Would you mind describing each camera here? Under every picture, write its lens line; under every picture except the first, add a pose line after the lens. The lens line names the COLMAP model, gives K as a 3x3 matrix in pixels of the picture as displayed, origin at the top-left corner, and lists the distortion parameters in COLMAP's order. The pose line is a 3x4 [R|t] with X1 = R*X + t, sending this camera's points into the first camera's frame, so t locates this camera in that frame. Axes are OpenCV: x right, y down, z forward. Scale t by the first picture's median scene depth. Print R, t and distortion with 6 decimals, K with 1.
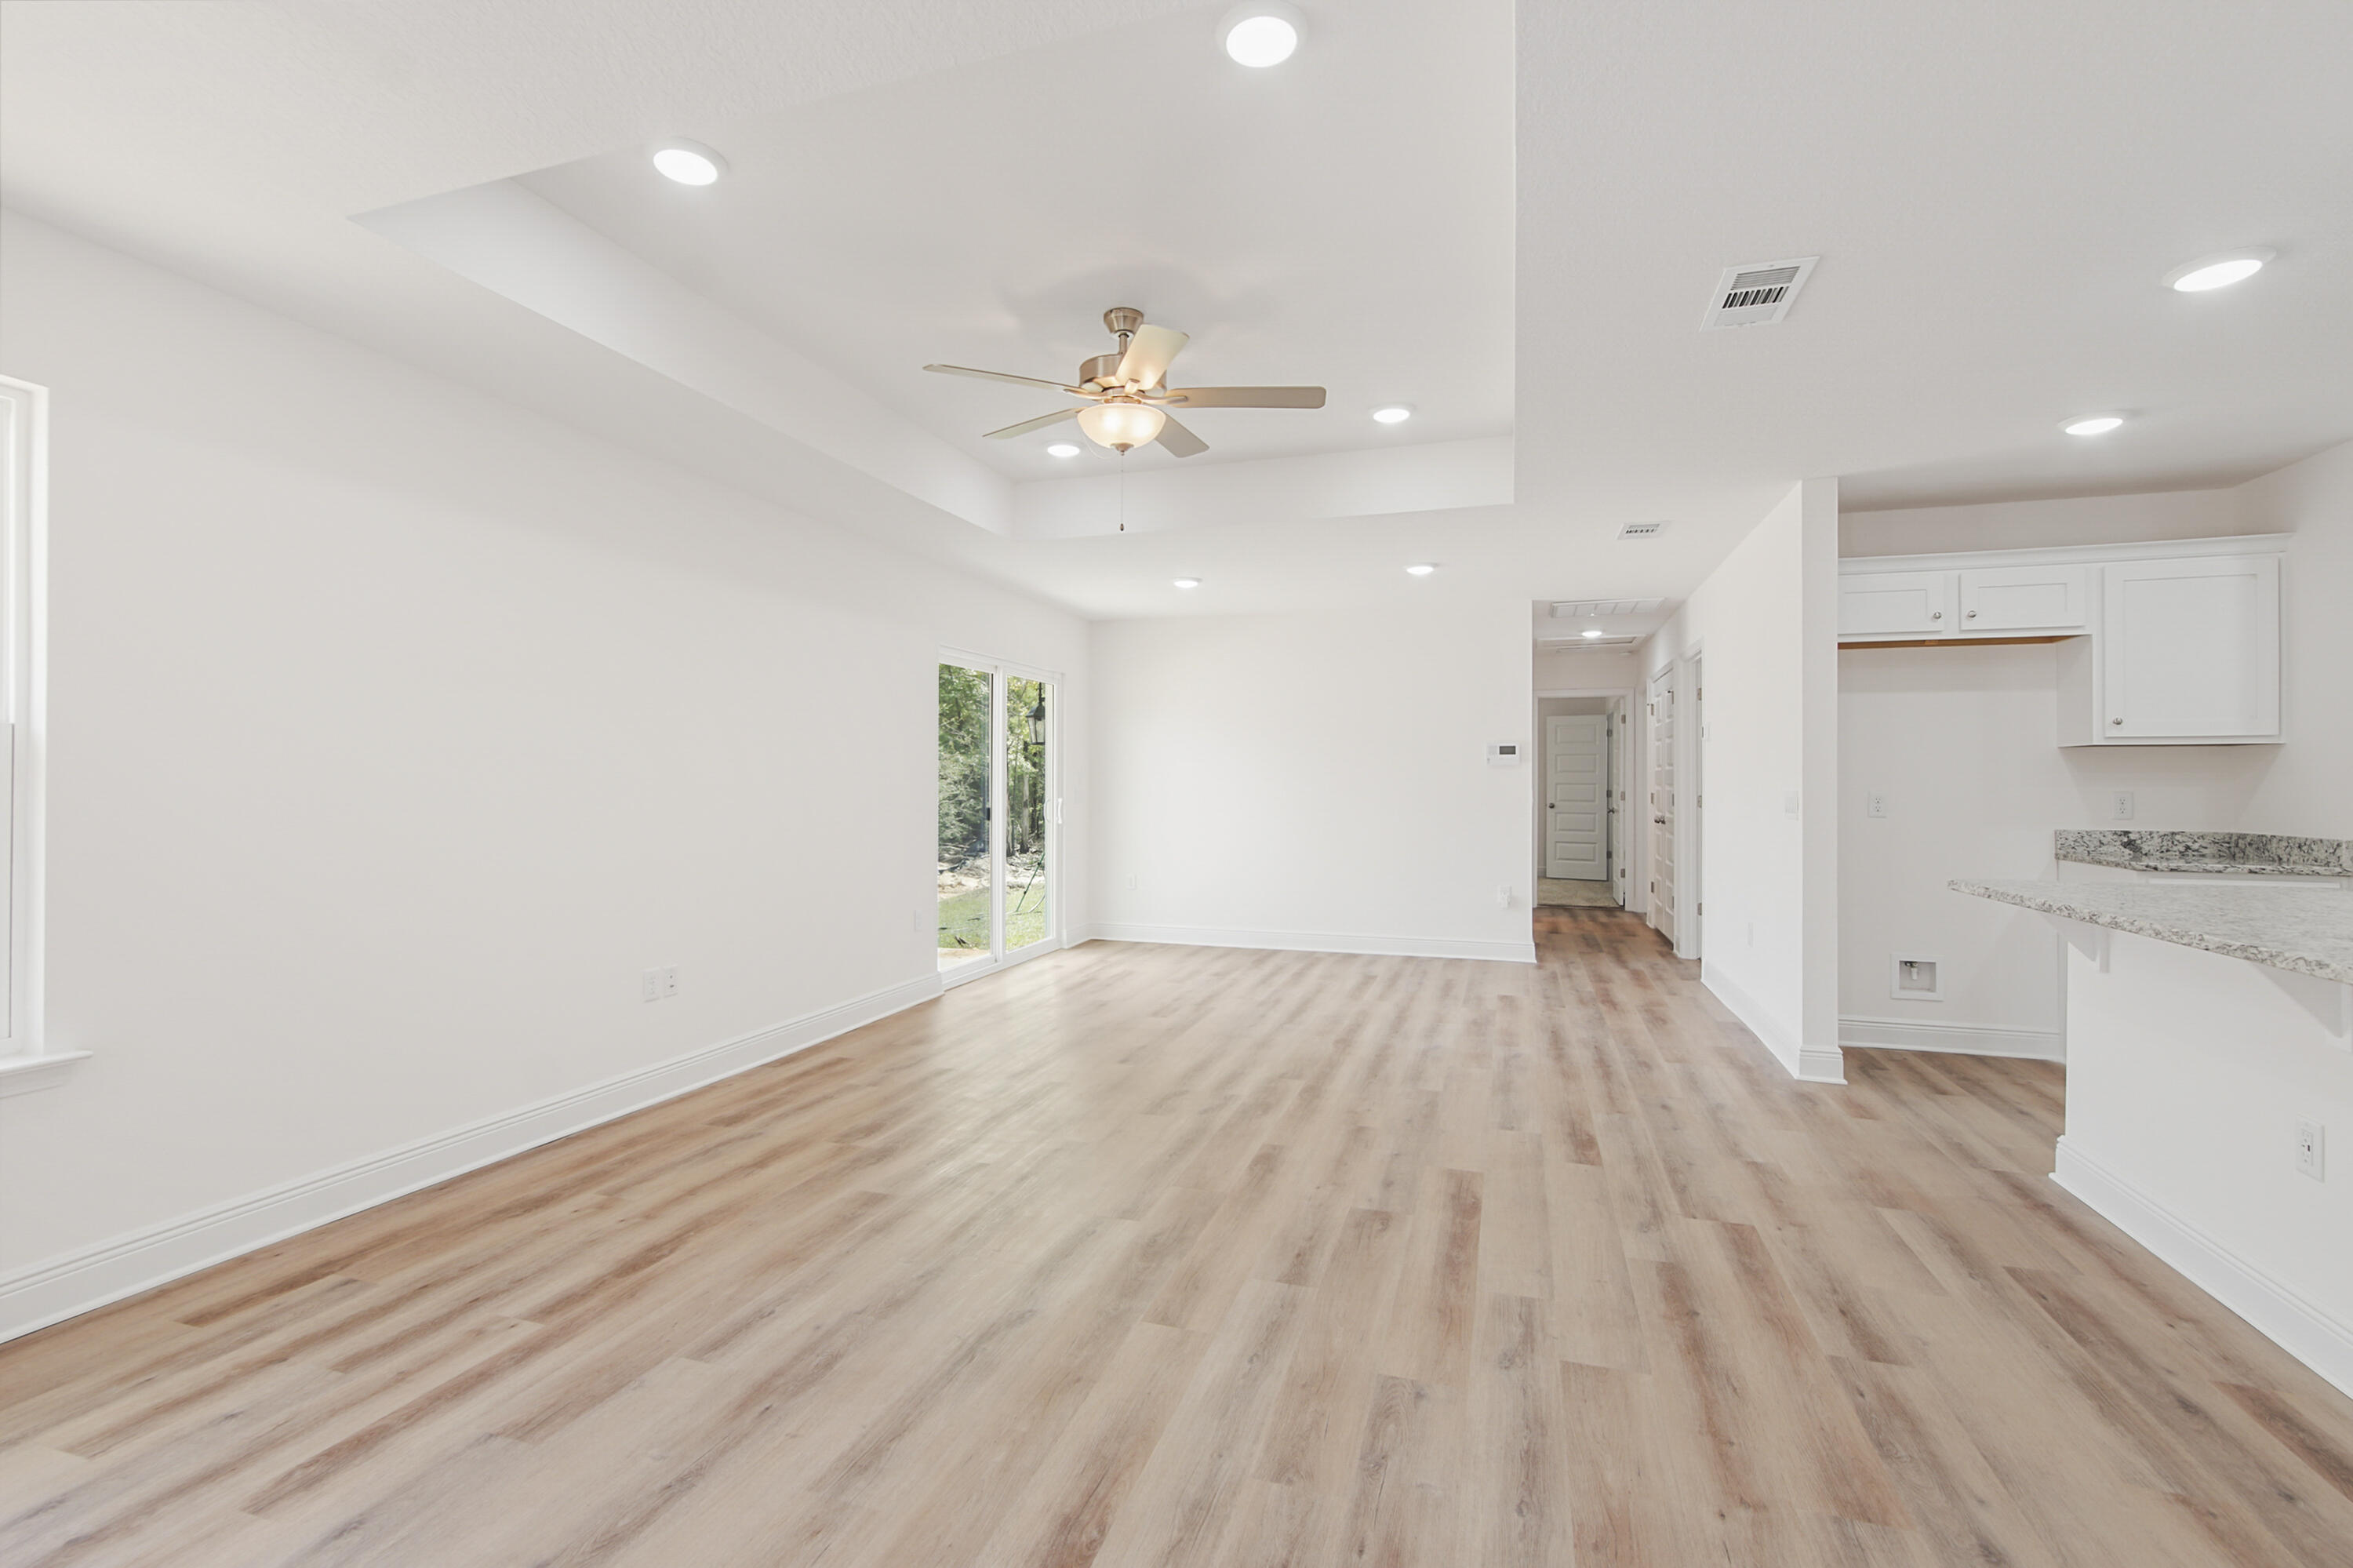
lens RADIAL K [[1049.2, 0, 1148.7], [0, 1049.2, 779.5], [0, 0, 1]] dist [-0.008502, 0.000436]
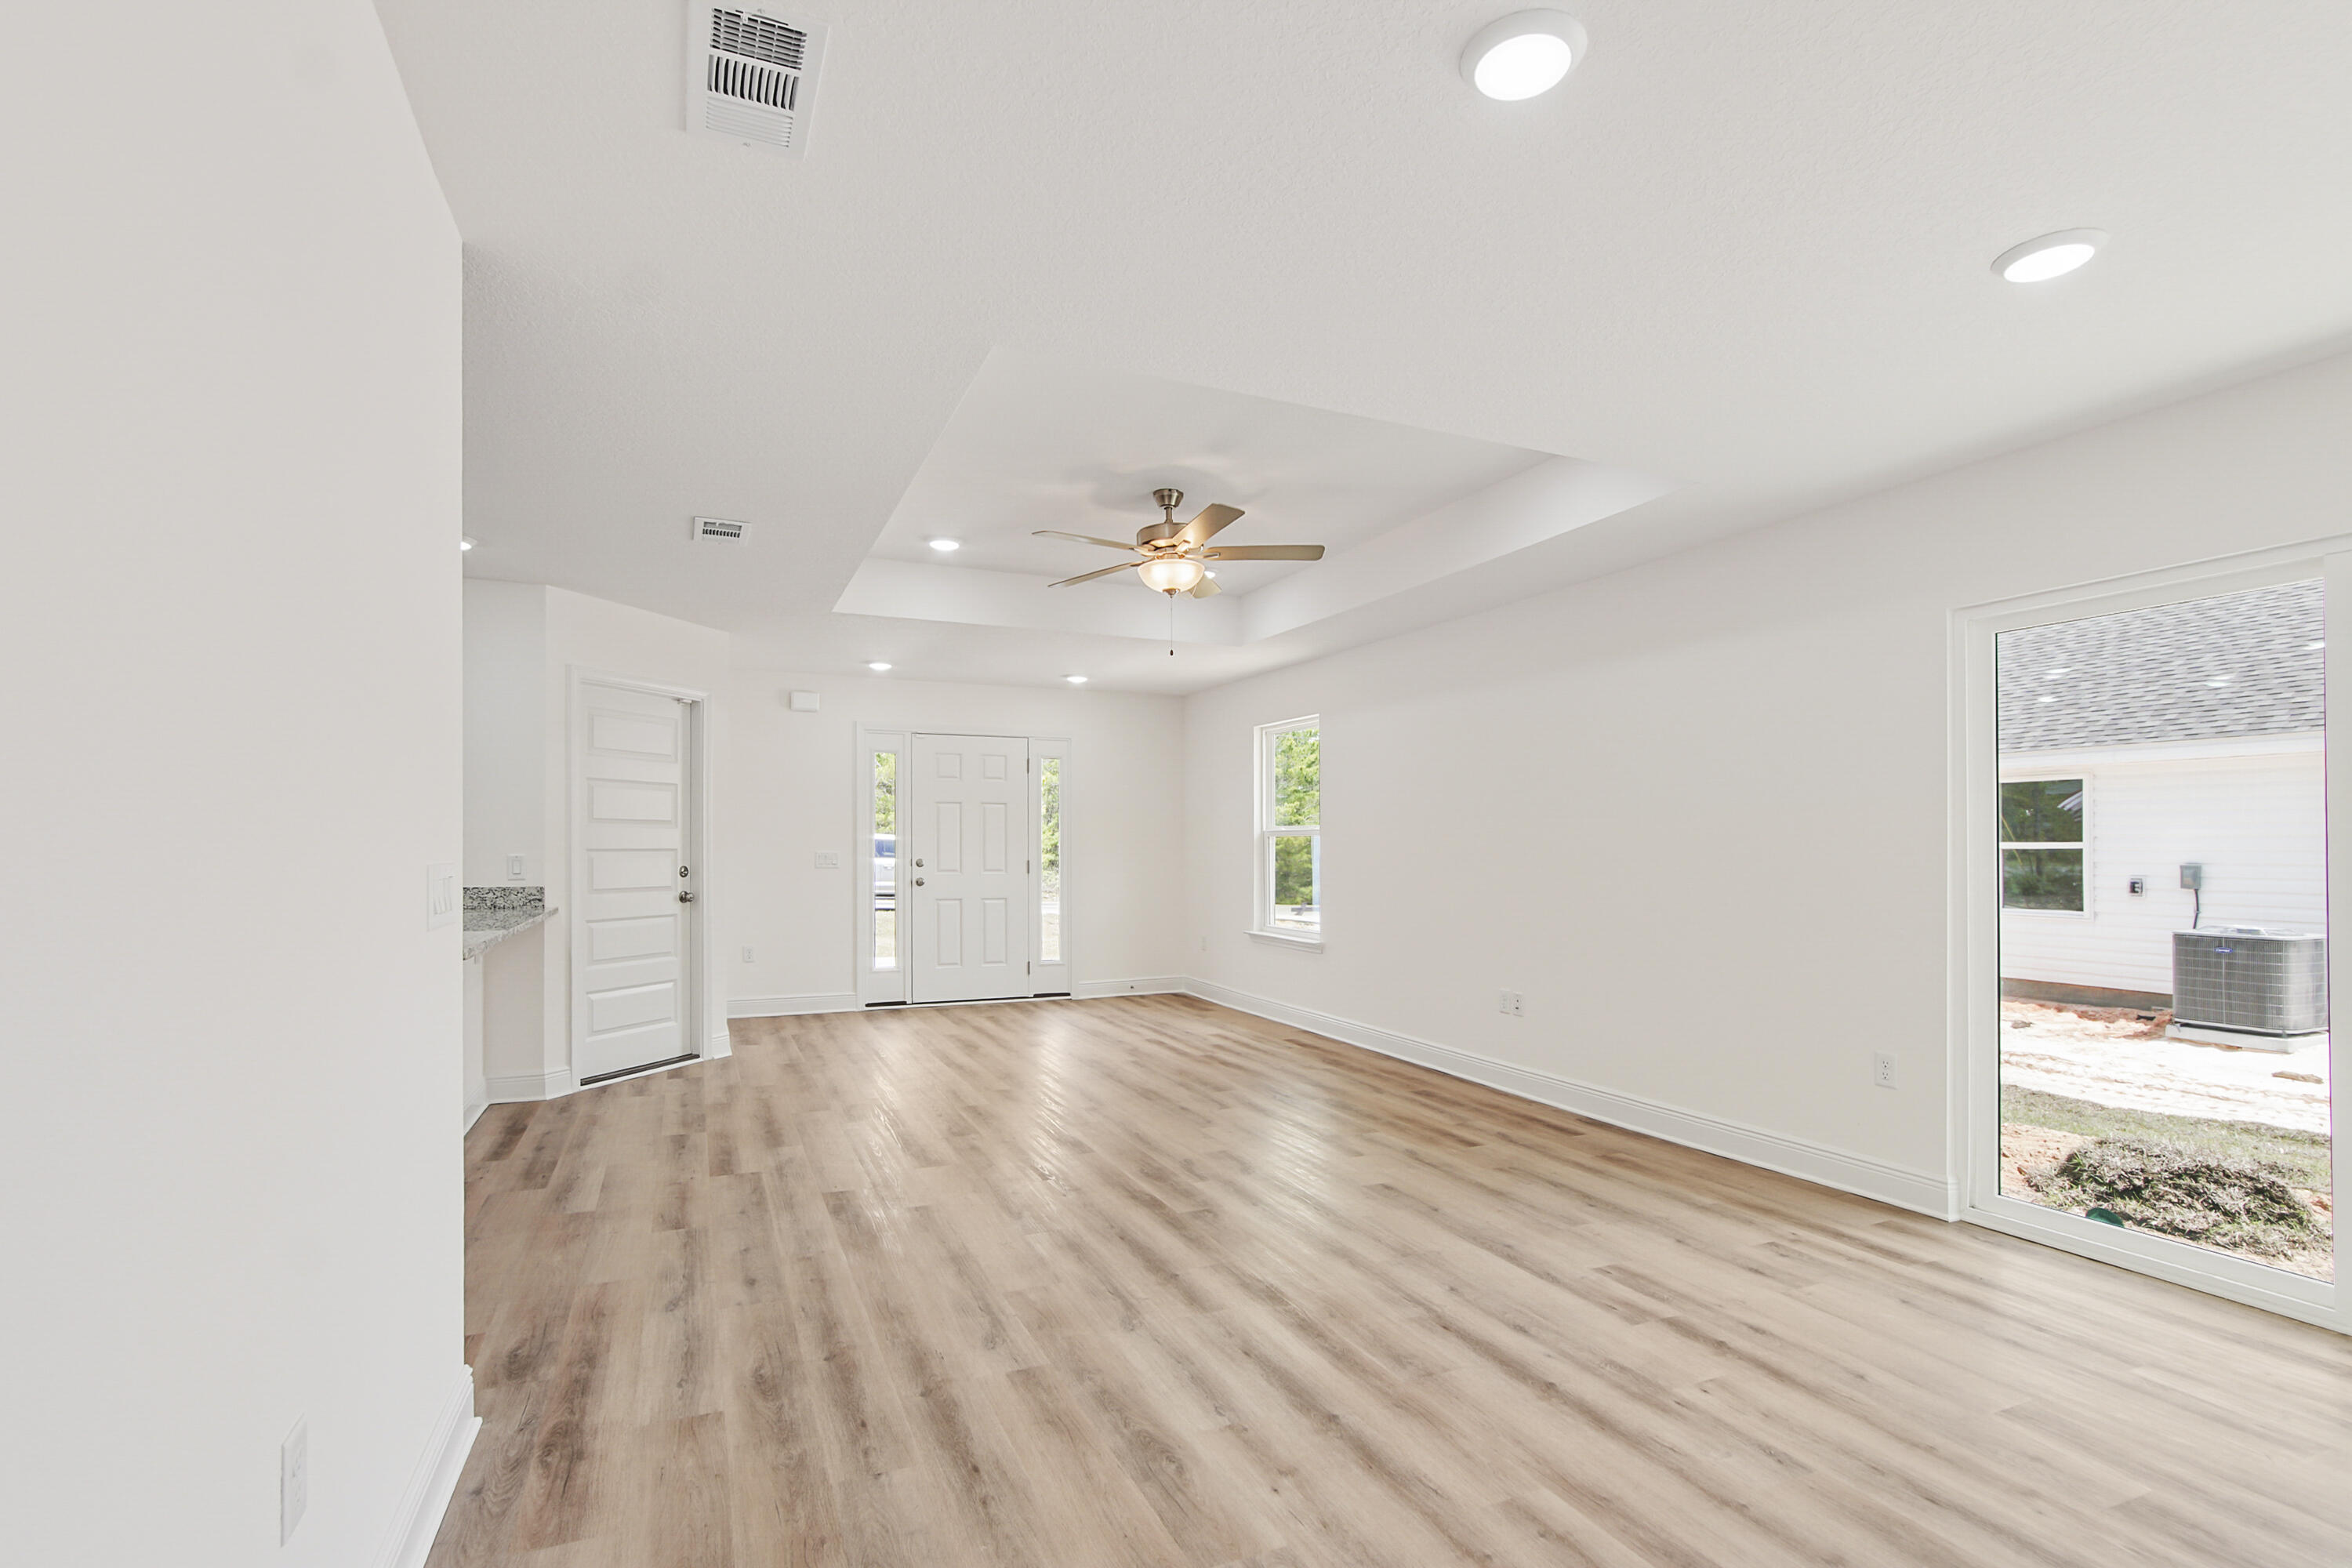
lens RADIAL K [[1048.7, 0, 1148.2], [0, 1048.7, 779.5], [0, 0, 1]] dist [-0.008502, 0.000436]
pose [[-0.736779, -0.047994, -0.674428, 0.944404], [-0.002498, 0.997664, -0.068267, 0.008959], [0.676129, -0.048613, -0.735177, 2.062495]]
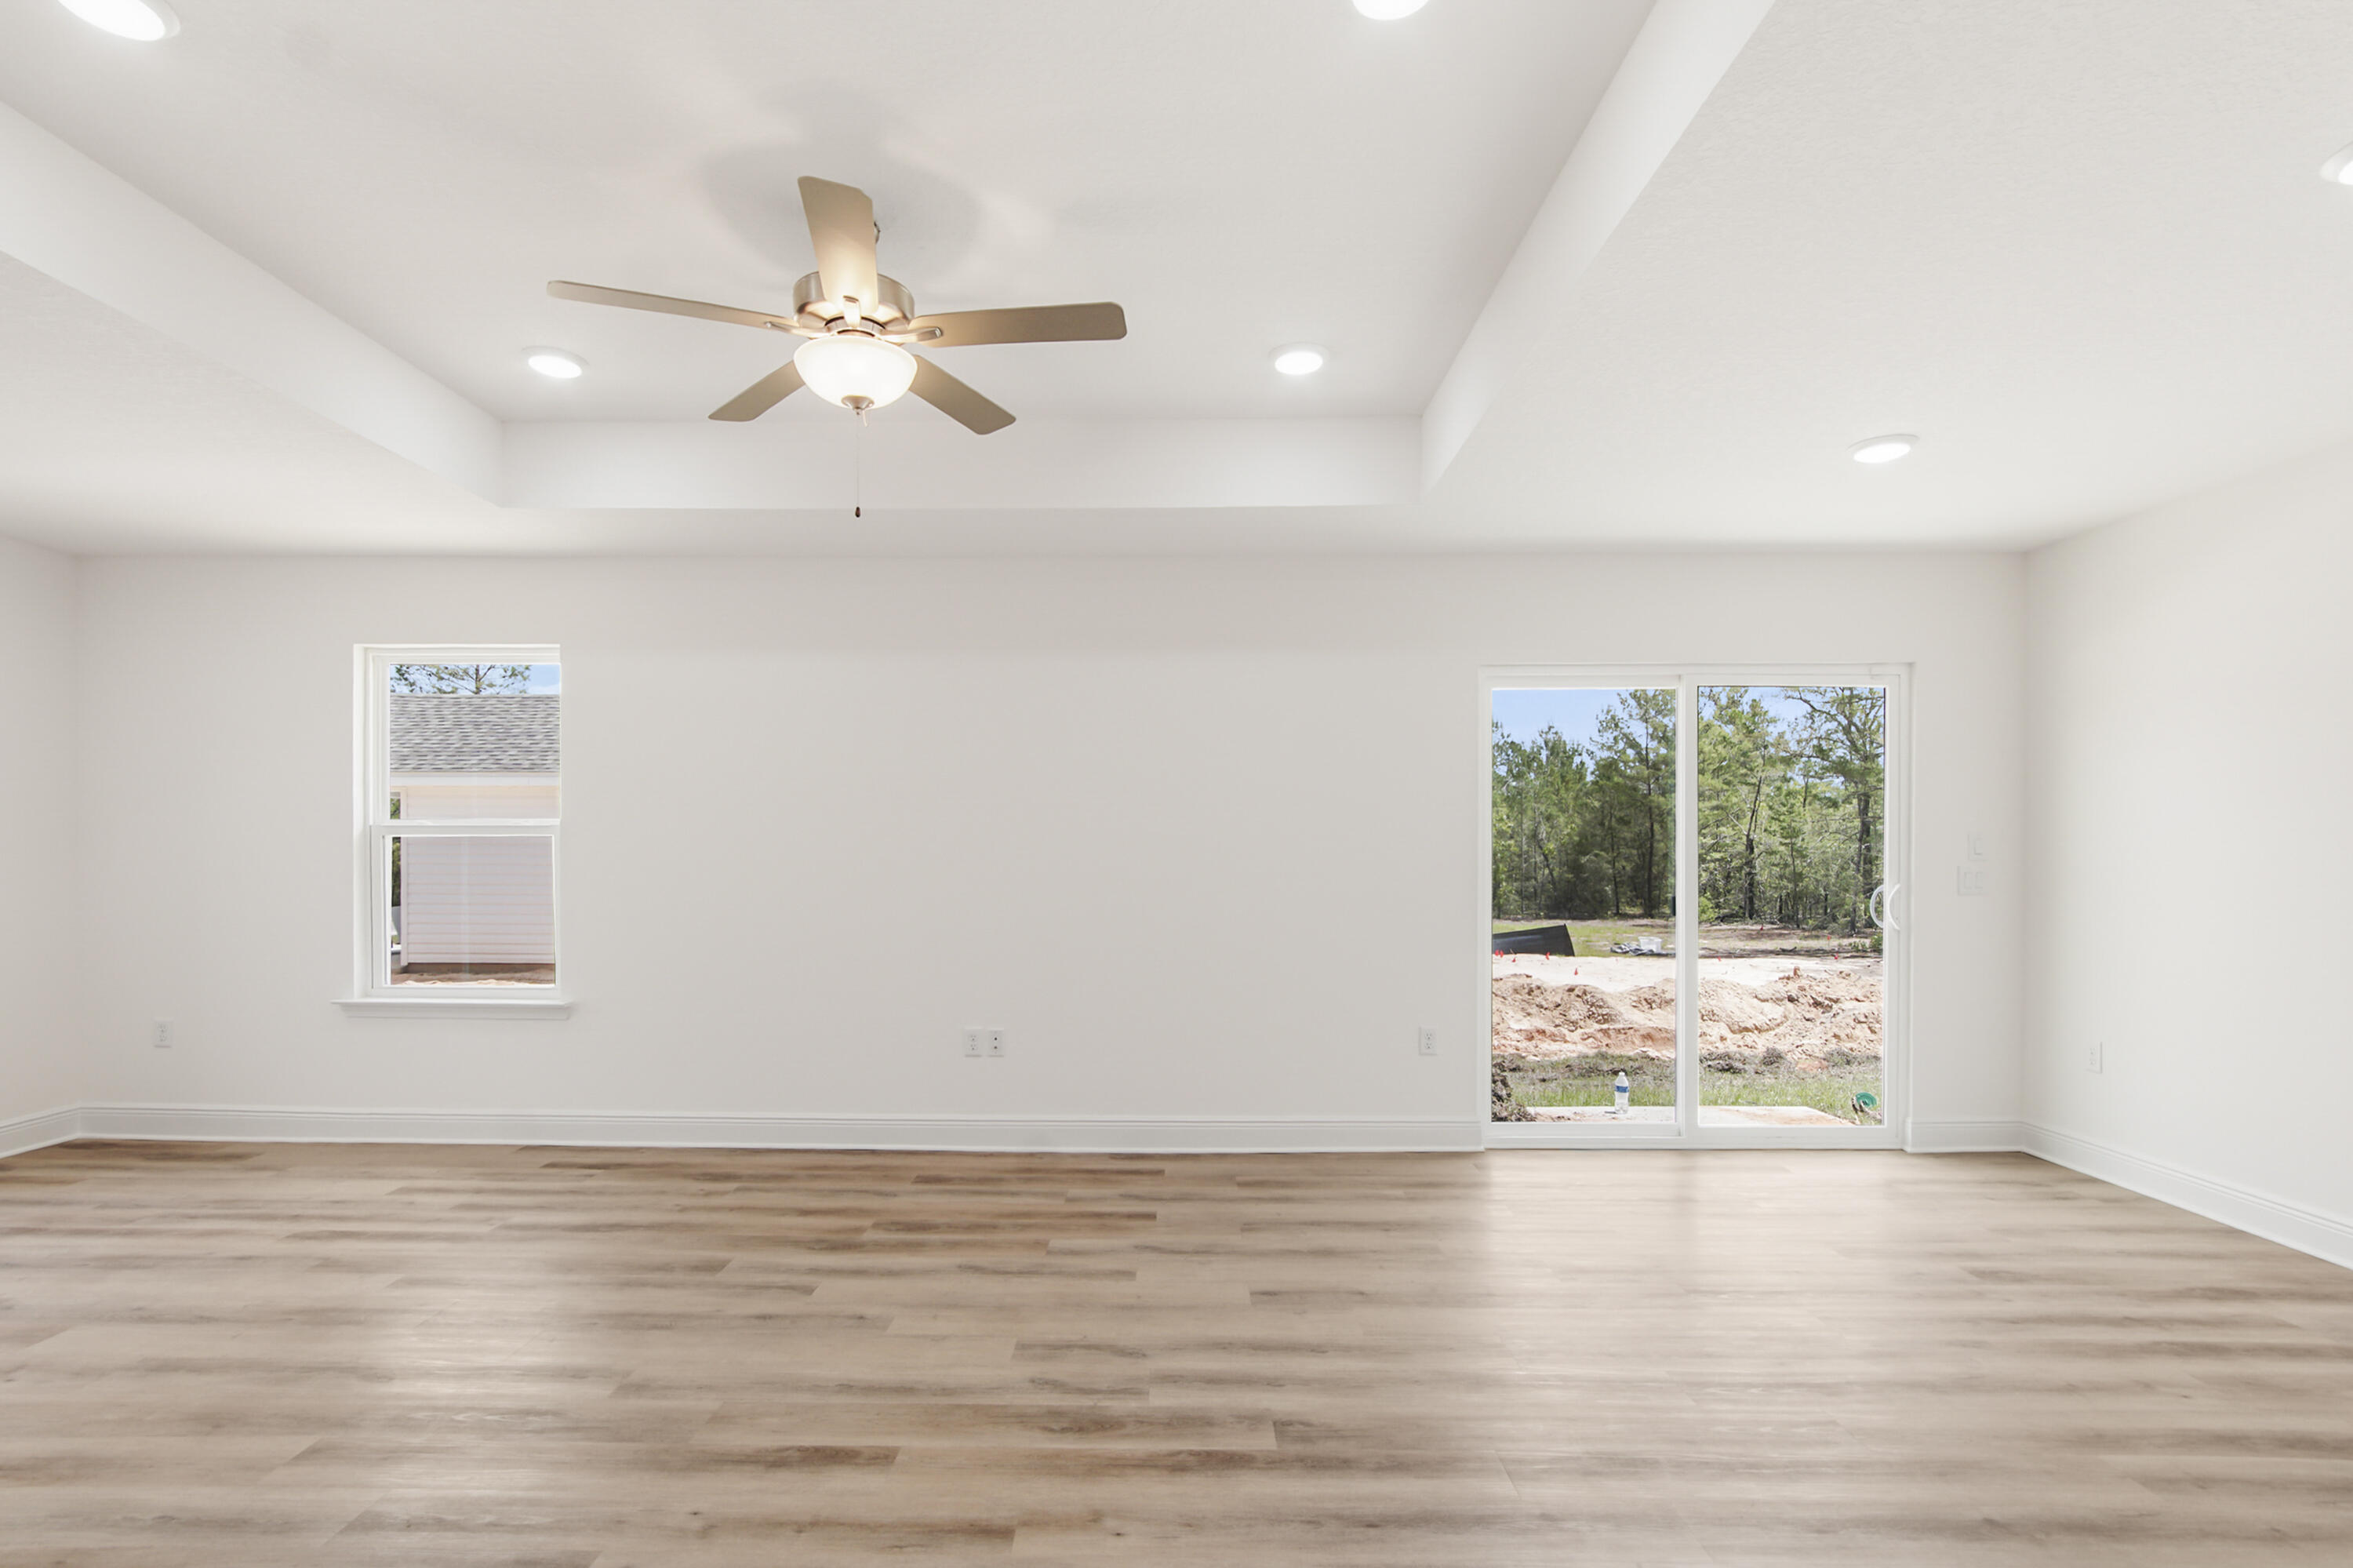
lens RADIAL K [[1084.7, 0, 1157.6], [0, 1084.7, 826.4], [0, 0, 1]] dist [-0.005905, 0.000422]
pose [[0.311883, -0.026889, -0.949740, 0.819870], [-0.000934, 0.999590, -0.028607, 0.002868], [0.950120, 0.009810, 0.311730, 1.006497]]
